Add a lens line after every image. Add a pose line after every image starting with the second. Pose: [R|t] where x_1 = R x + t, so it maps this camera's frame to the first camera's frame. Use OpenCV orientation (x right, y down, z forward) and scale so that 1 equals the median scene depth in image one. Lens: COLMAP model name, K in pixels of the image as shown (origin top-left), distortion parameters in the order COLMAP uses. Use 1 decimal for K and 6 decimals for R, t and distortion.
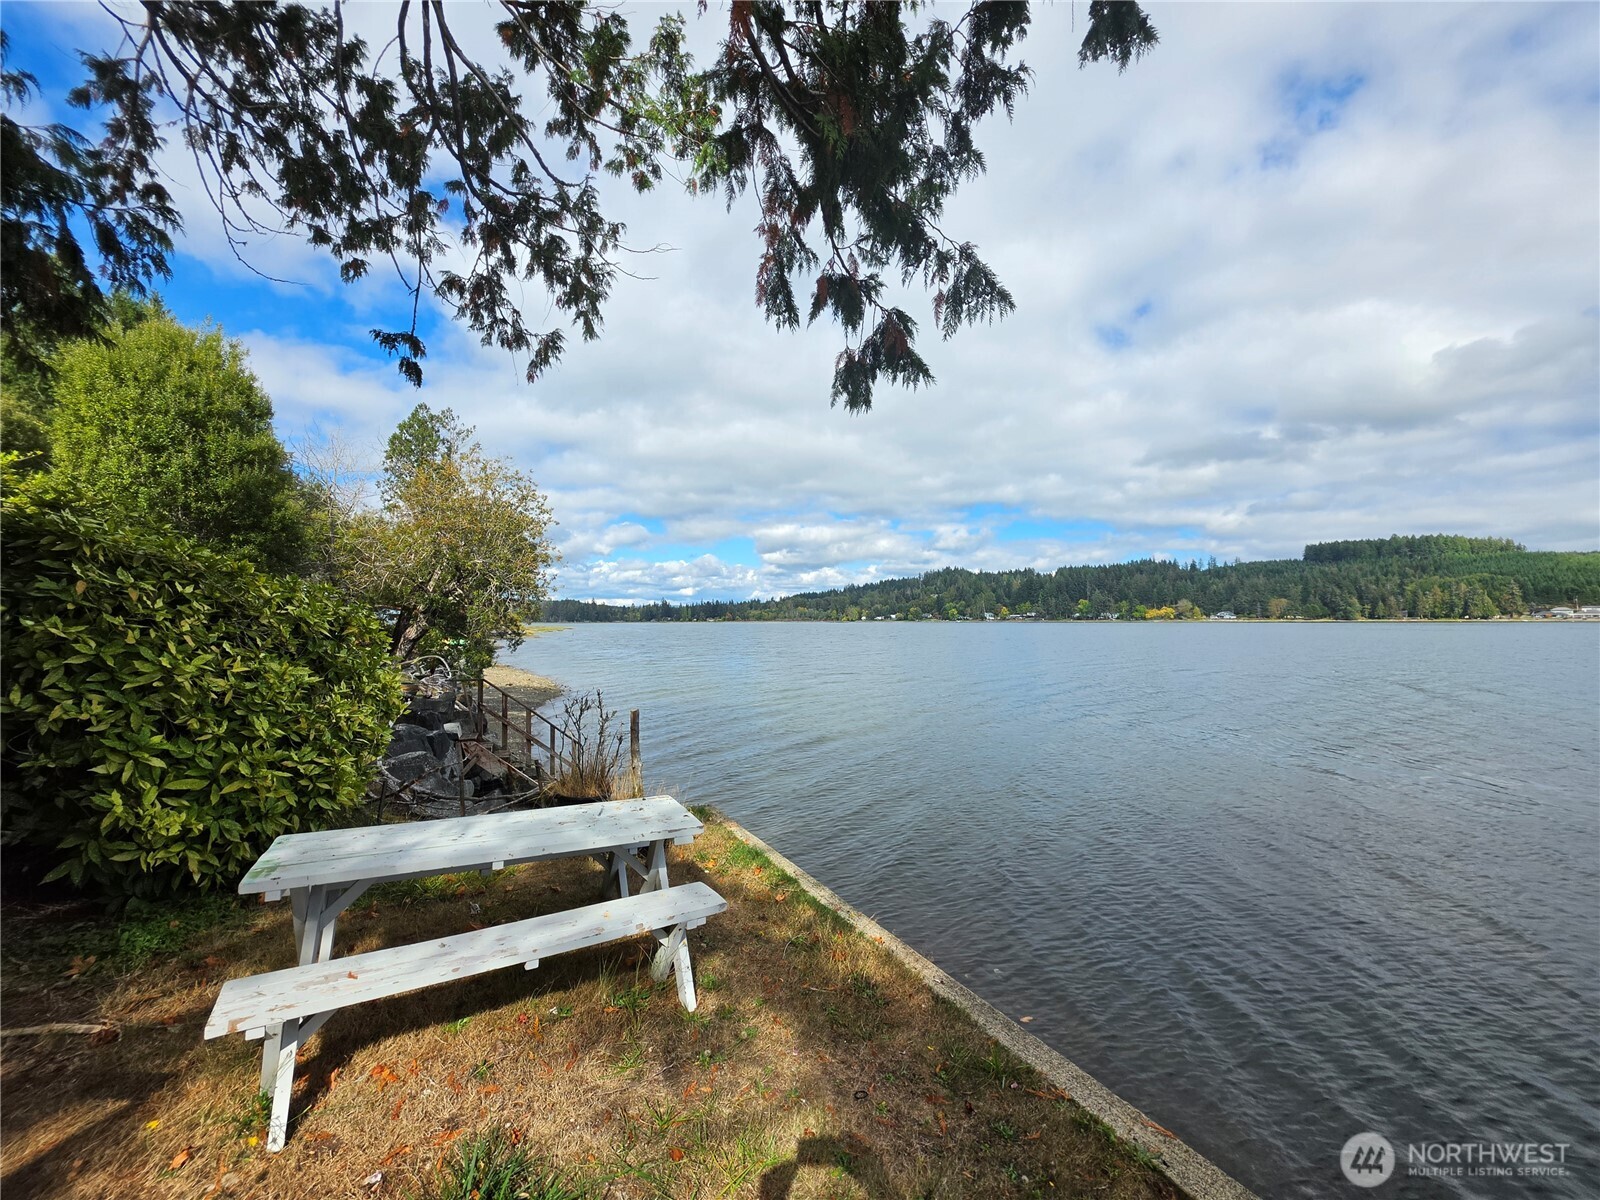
lens RADIAL K [[644.8, 0, 796.9], [0, 644.8, 598.5], [0, 0, 1]] dist [-0.002267, 0.000067]
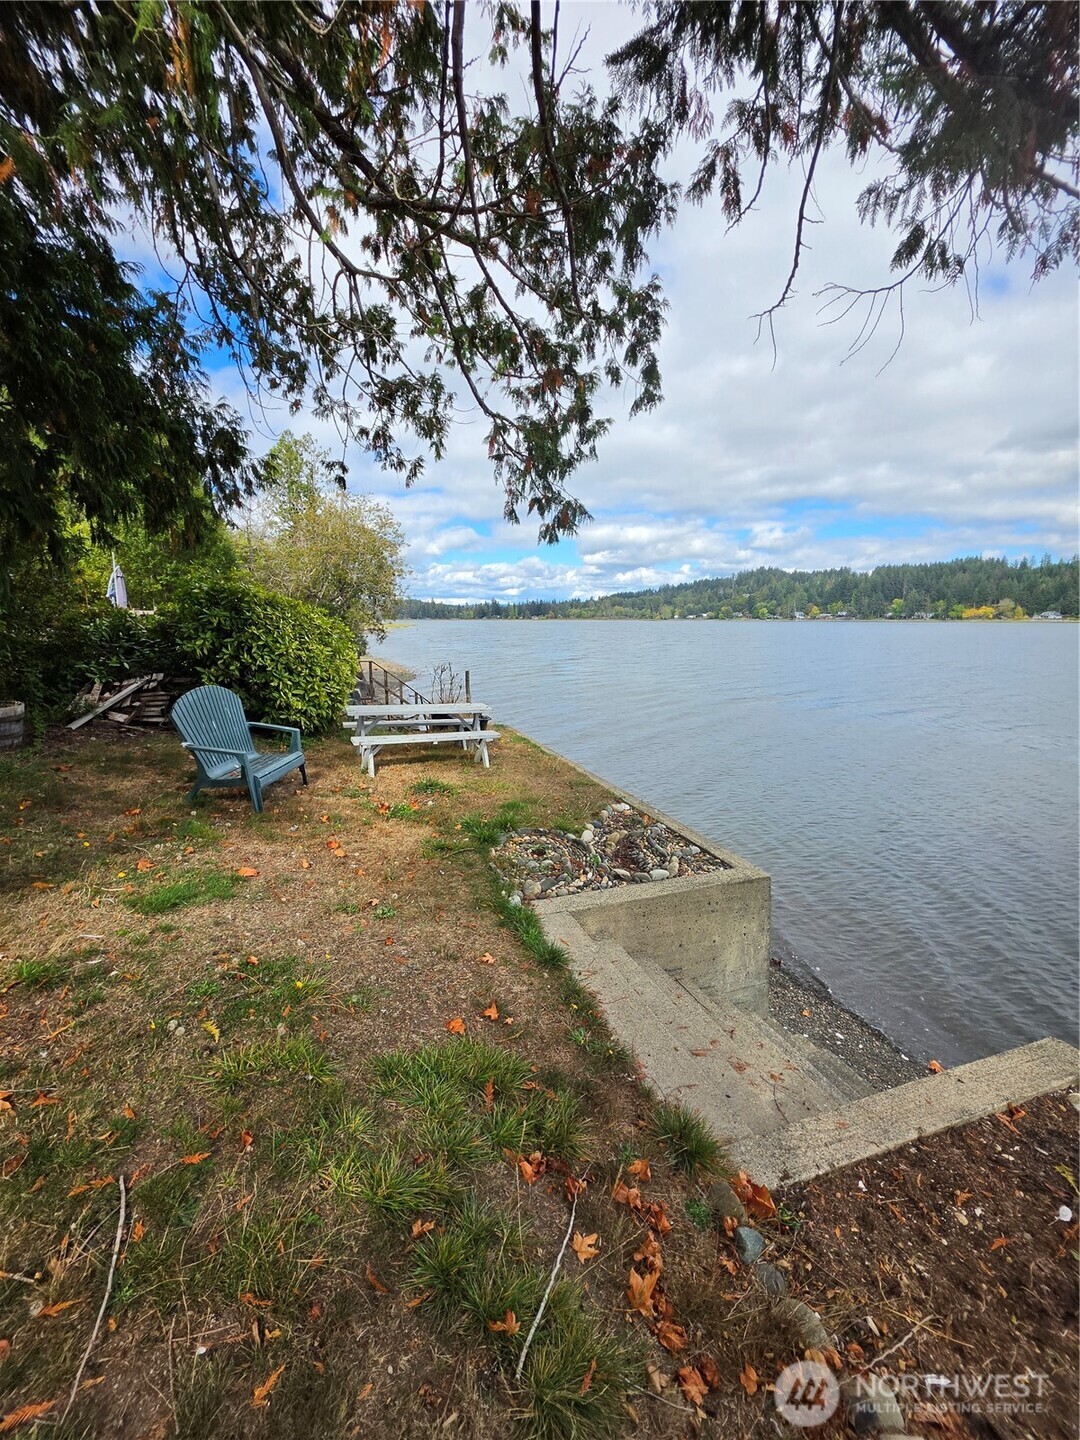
lens RADIAL K [[580.3, 0, 511.5], [0, 580.3, 725.1], [0, 0, 1]] dist [-0.002267, 0.000067]
pose [[0.985013, 0.033881, -0.169123, 0.014651], [0.003159, 0.976810, 0.214084, -0.003818], [0.172454, -0.211409, 0.962063, -0.056374]]
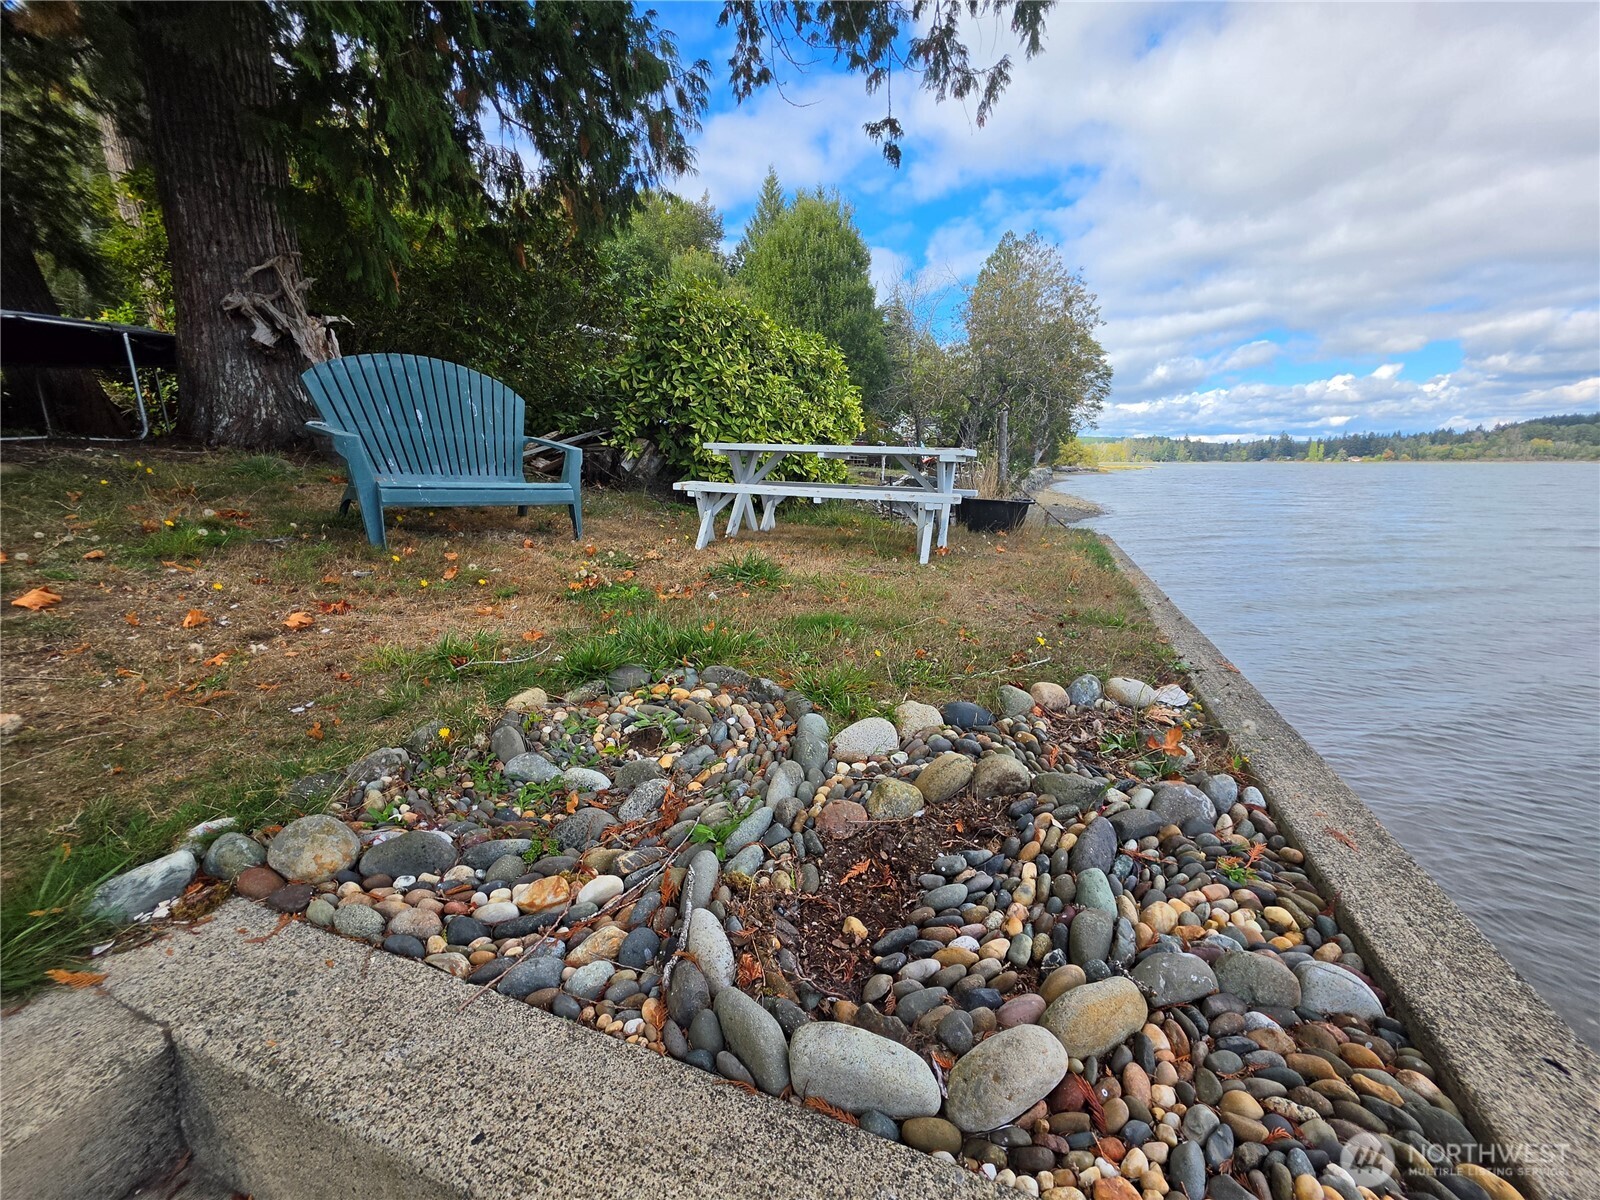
lens RADIAL K [[644.8, 0, 791.1], [0, 644.8, 599.0], [0, 0, 1]] dist [-0.002267, 0.000067]
pose [[0.664625, 0.162814, -0.729223, 0.025854], [0.020174, 0.971704, 0.235339, 0.015157], [0.746905, -0.171123, 0.642534, -0.003579]]
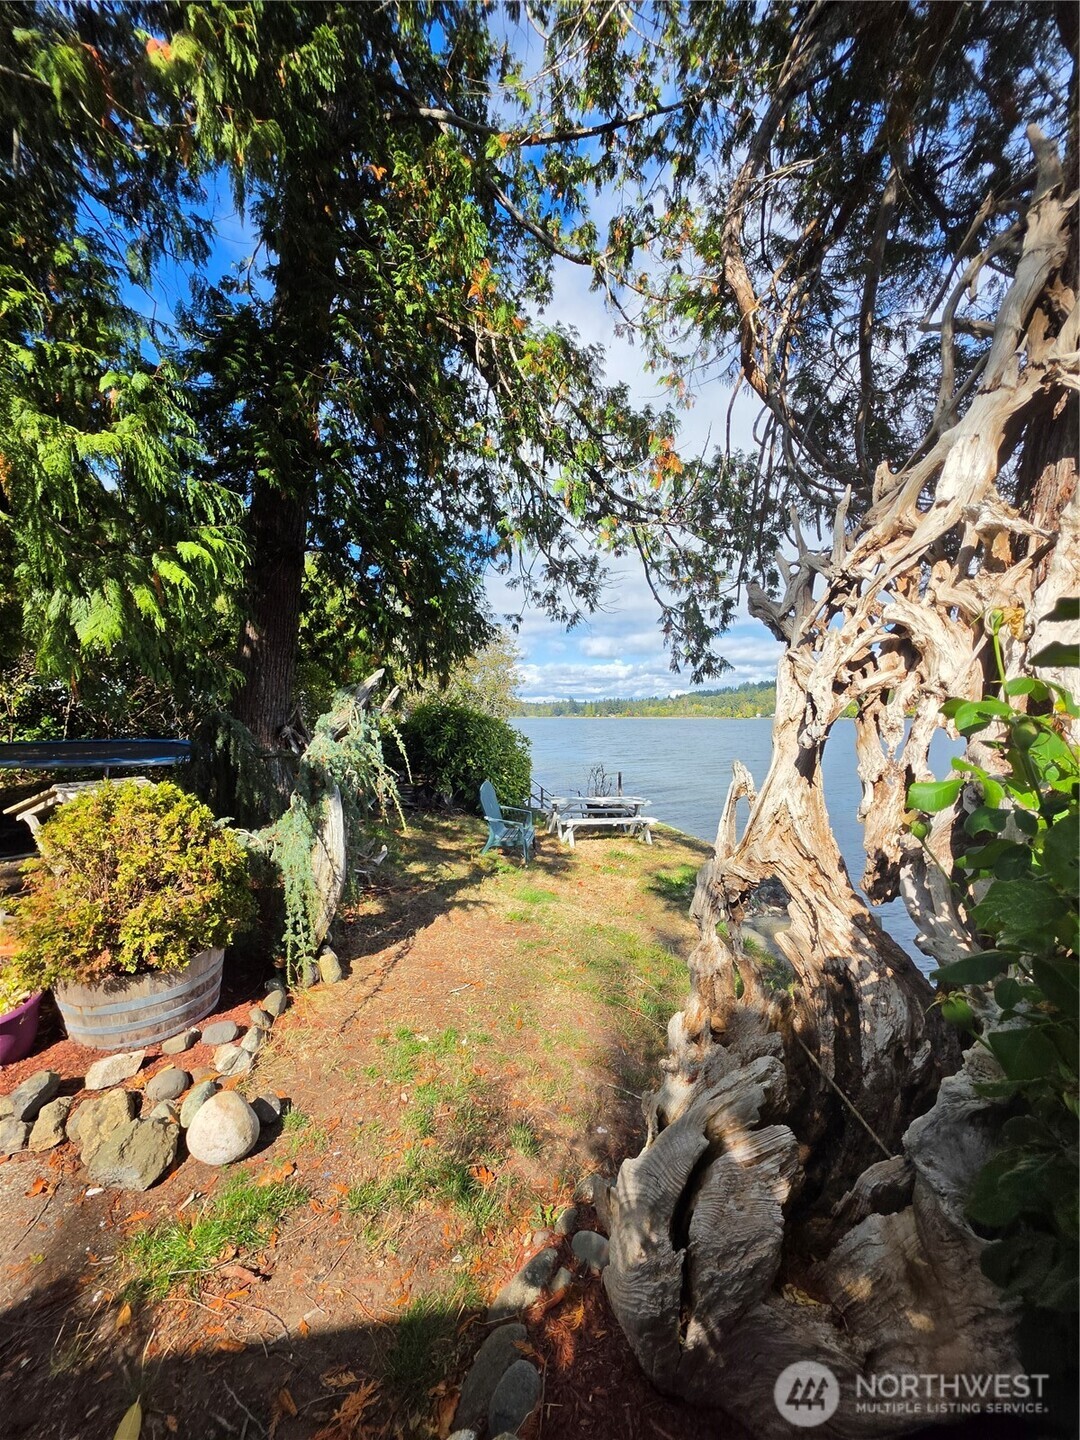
lens RADIAL K [[580.3, 0, 526.9], [0, 580.3, 729.6], [0, 0, 1]] dist [-0.002267, 0.000067]
pose [[0.961776, 0.008445, -0.273708, 0.002410], [0.007430, 0.998352, 0.056911, -0.009789], [0.273737, -0.056769, 0.960128, -0.099632]]
